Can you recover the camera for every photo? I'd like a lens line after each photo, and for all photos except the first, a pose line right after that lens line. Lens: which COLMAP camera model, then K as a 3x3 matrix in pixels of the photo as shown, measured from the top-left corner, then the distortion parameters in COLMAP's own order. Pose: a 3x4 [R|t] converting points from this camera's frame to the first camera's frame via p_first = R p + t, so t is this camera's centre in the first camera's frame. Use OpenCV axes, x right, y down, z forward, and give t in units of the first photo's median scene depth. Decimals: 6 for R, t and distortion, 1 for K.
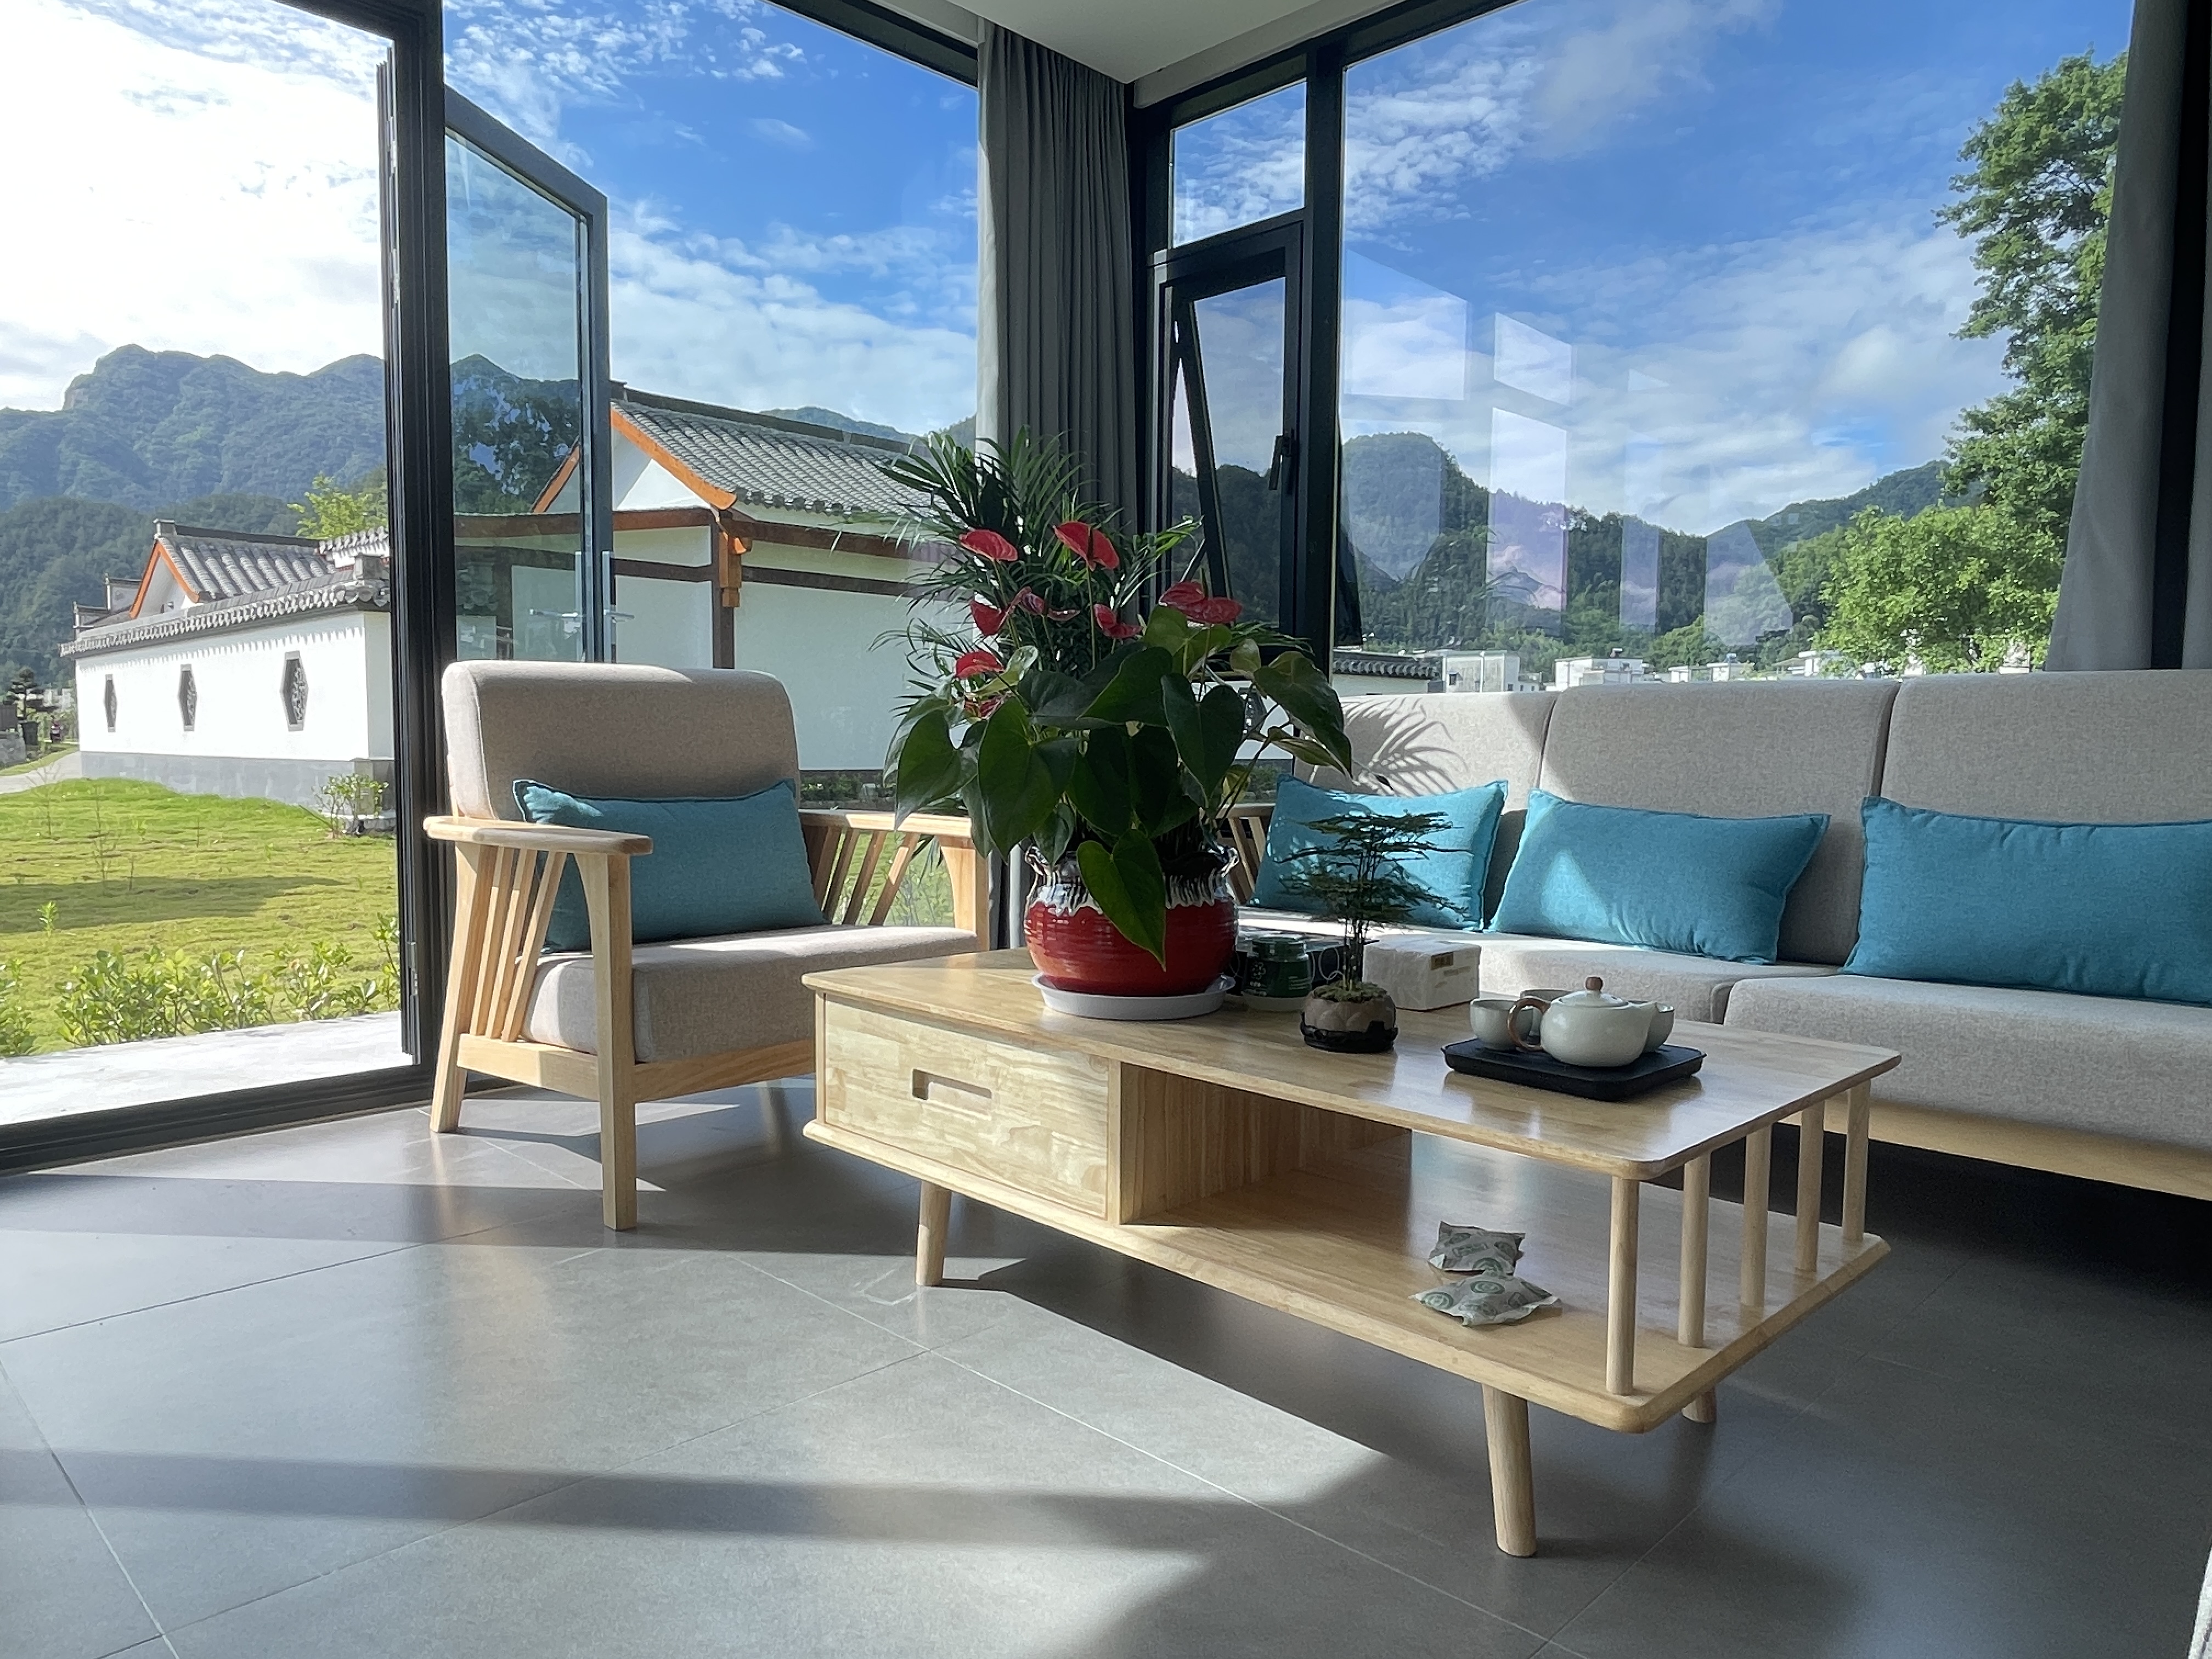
lens RADIAL K [[1478.2, 0, 1106.0], [0, 1478.2, 829.5], [0, 0, 1]] dist [0.004942, 0.002912]
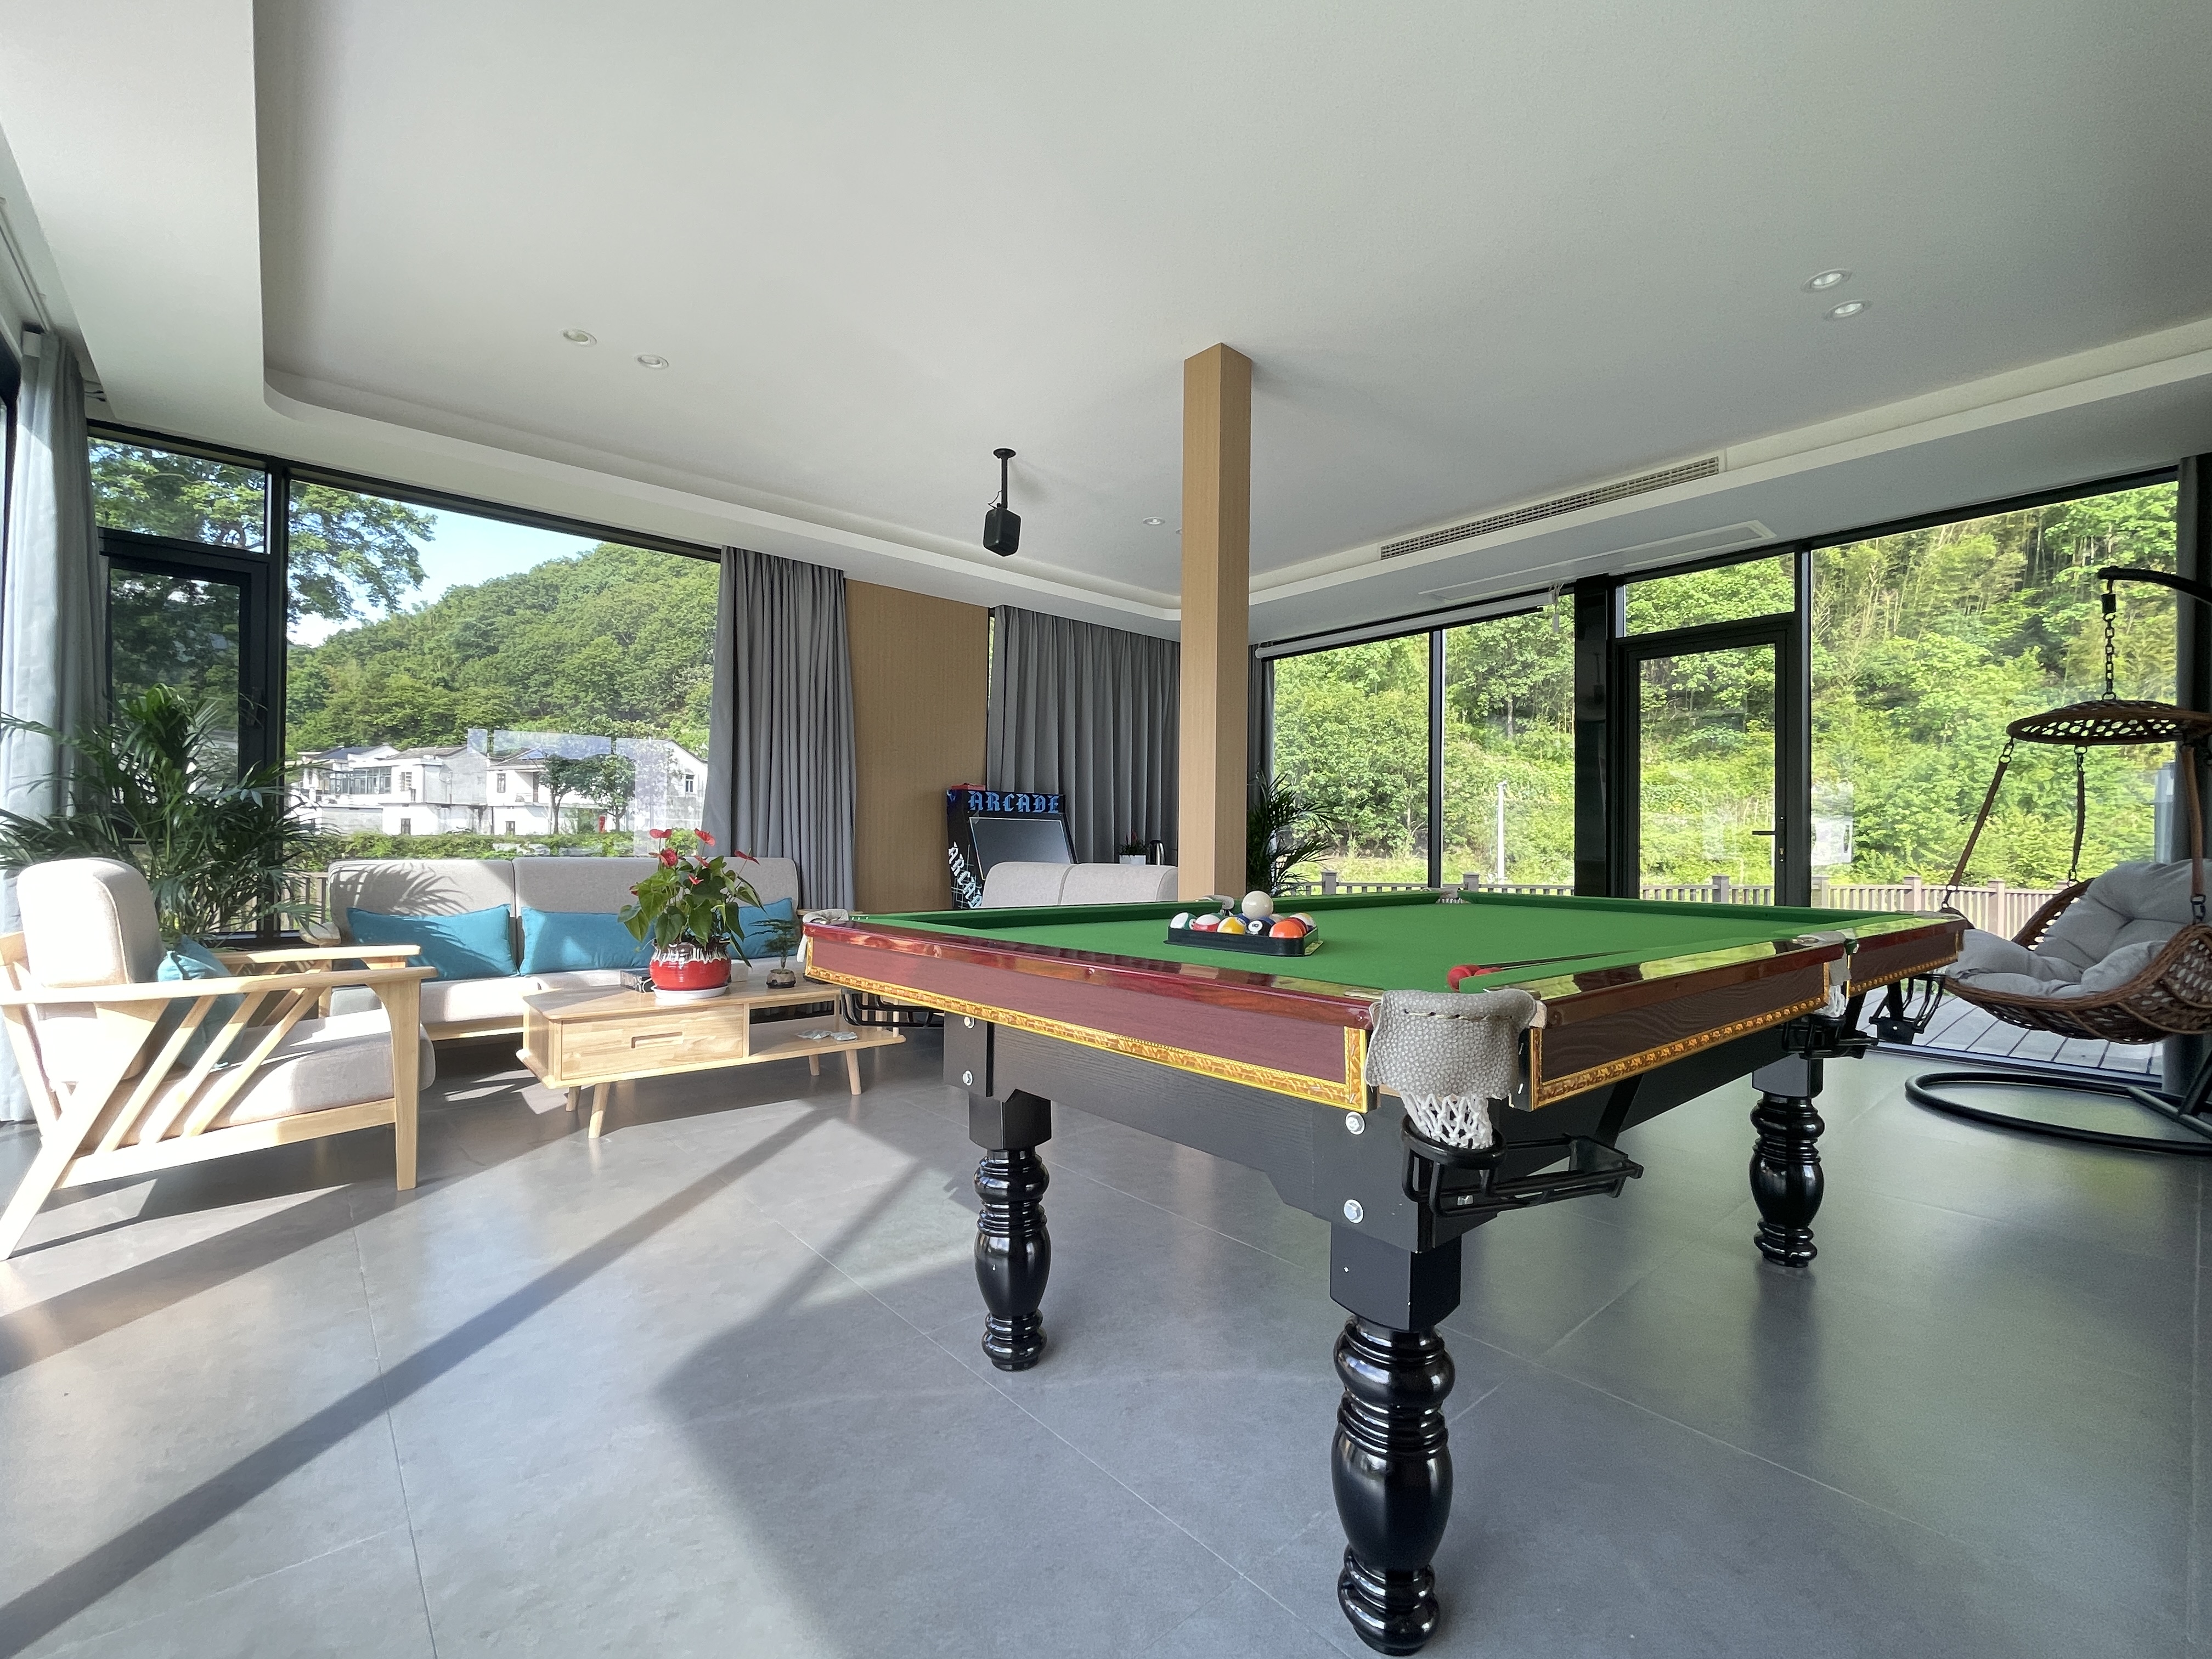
lens RADIAL K [[976.7, 0, 1106.0], [0, 976.7, 829.5], [0, 0, 1]] dist [-0.001200, 0.005044]
pose [[0.084619, 0.011577, 0.996346, -0.965191], [0.051318, 0.998555, -0.015961, -0.068772], [-0.995091, 0.052481, 0.083902, 0.025934]]
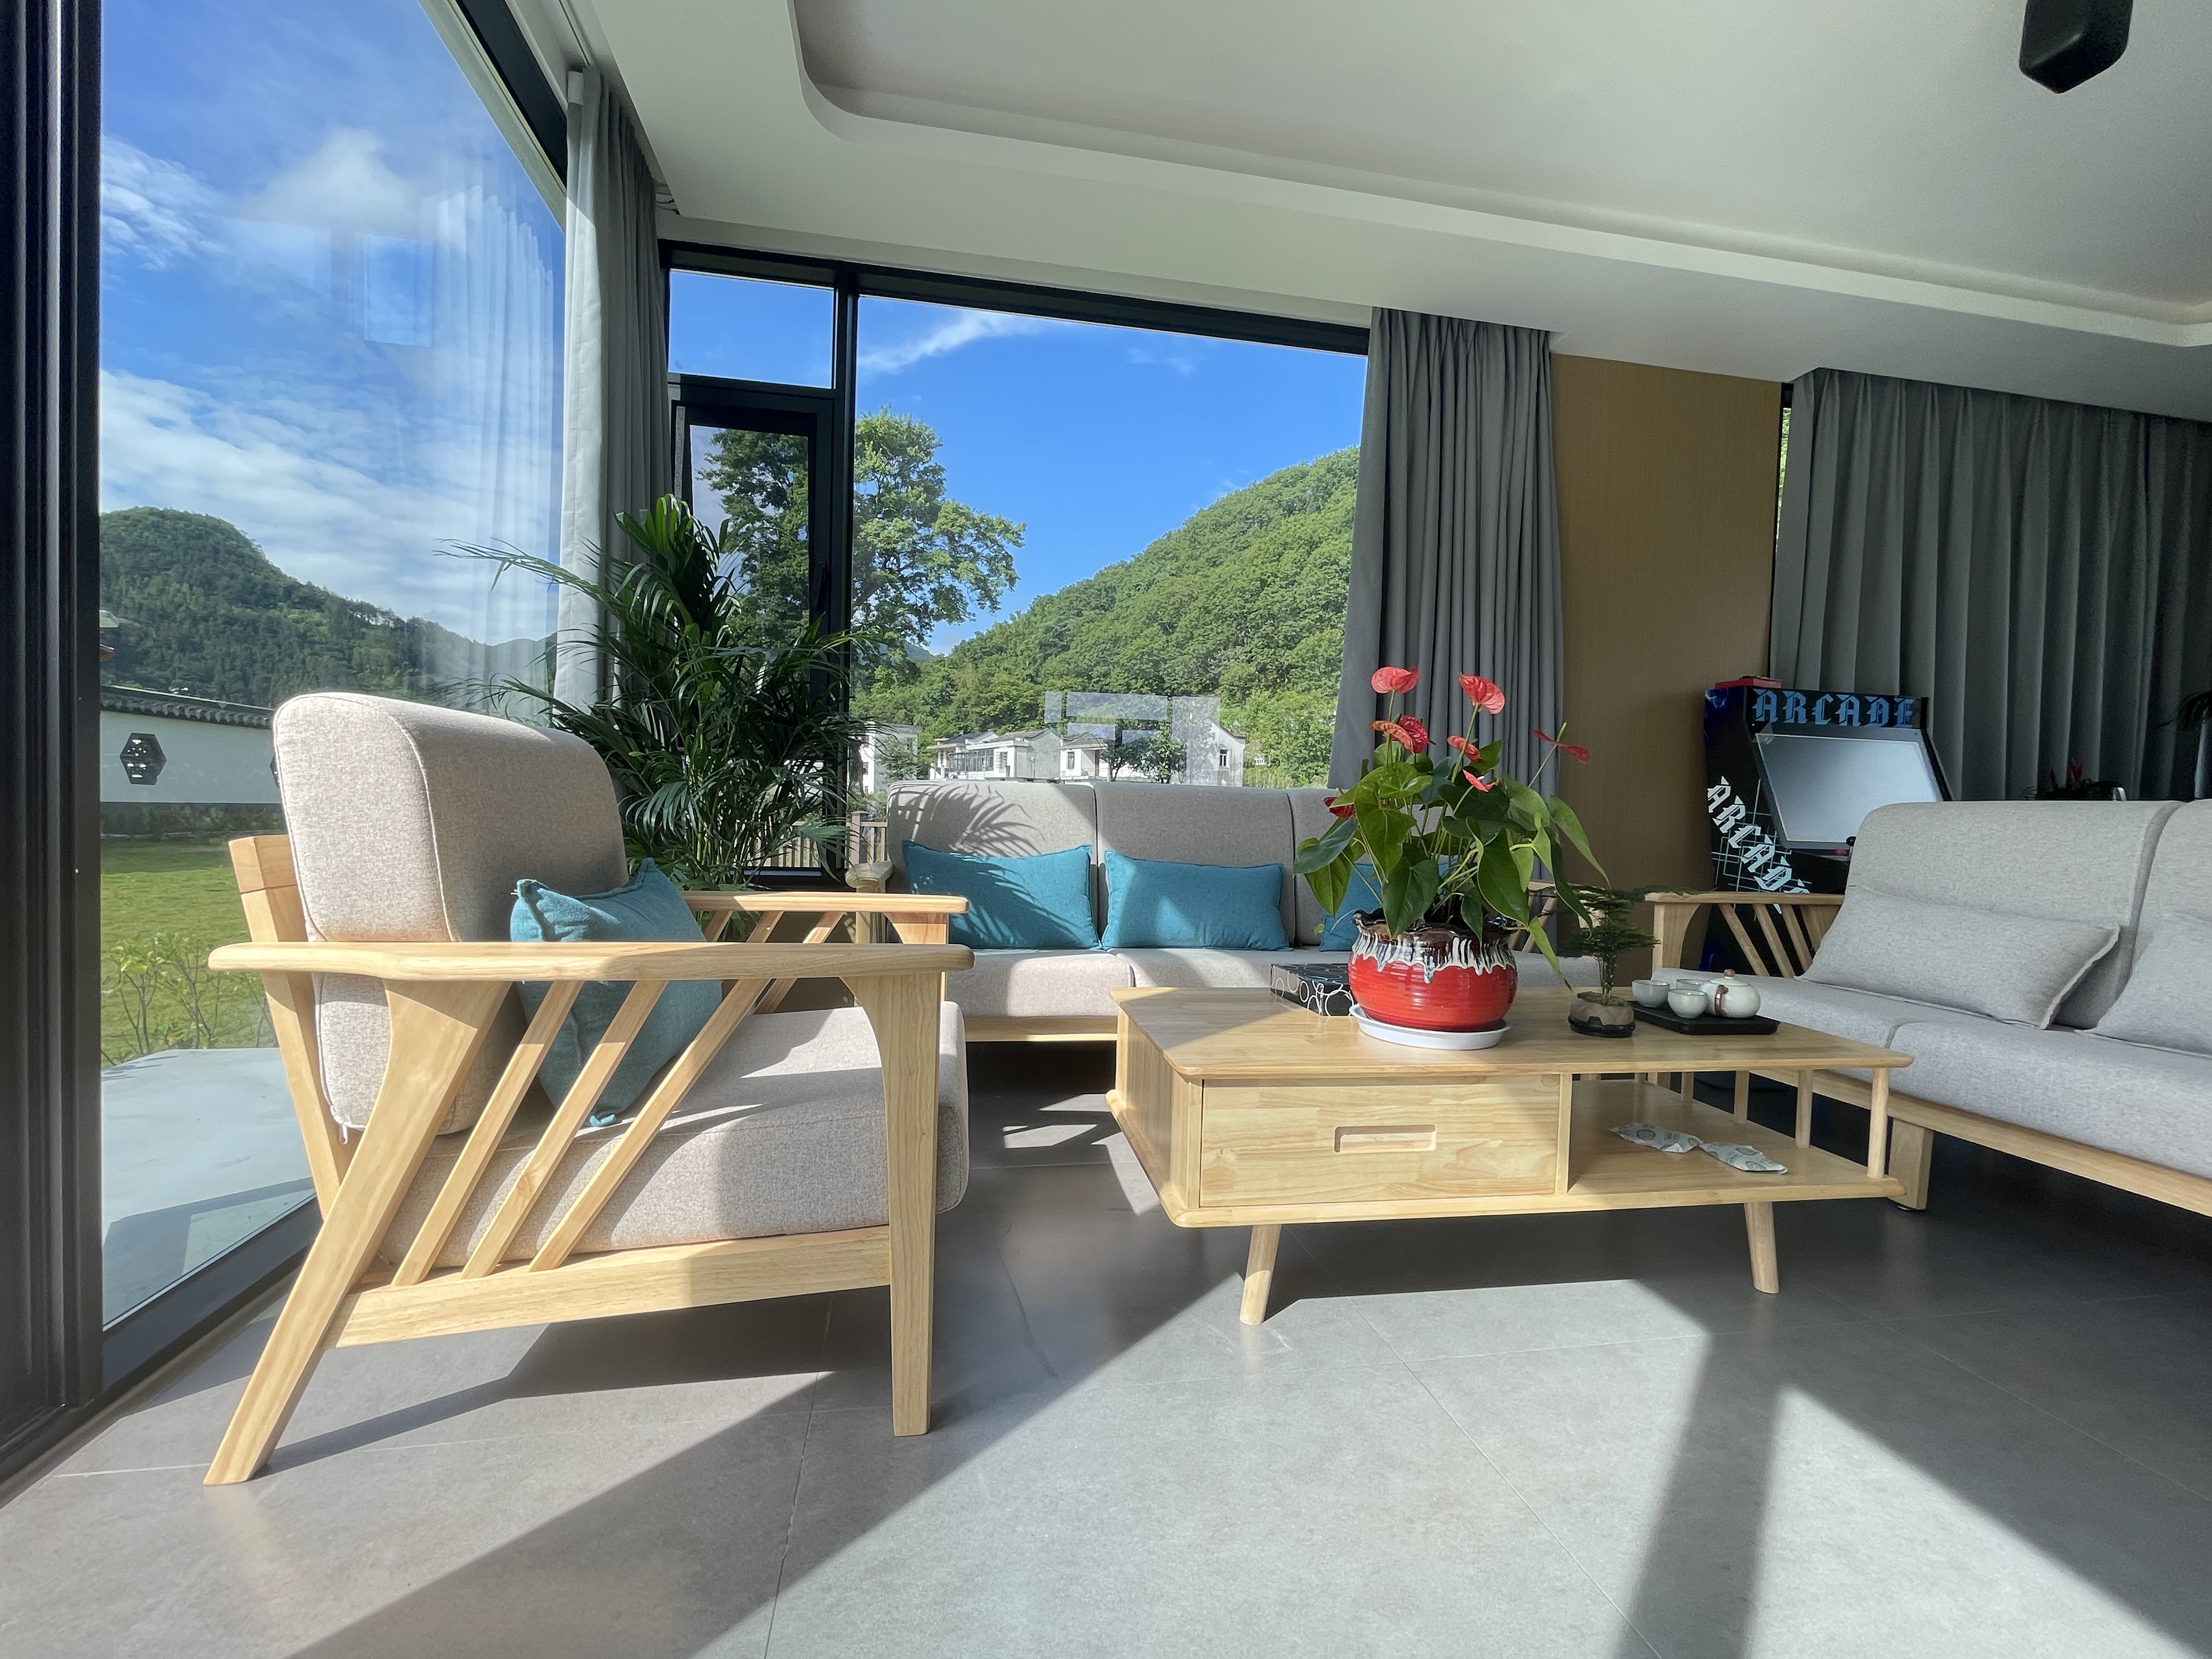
lens RADIAL K [[976.7, 0, 1106.0], [0, 976.7, 829.5], [0, 0, 1]] dist [-0.001200, 0.005044]
pose [[0.566456, -0.004062, 0.824082, -0.479969], [0.025529, 0.999594, -0.012621, -0.034675], [-0.823697, 0.028187, 0.566330, 0.399773]]
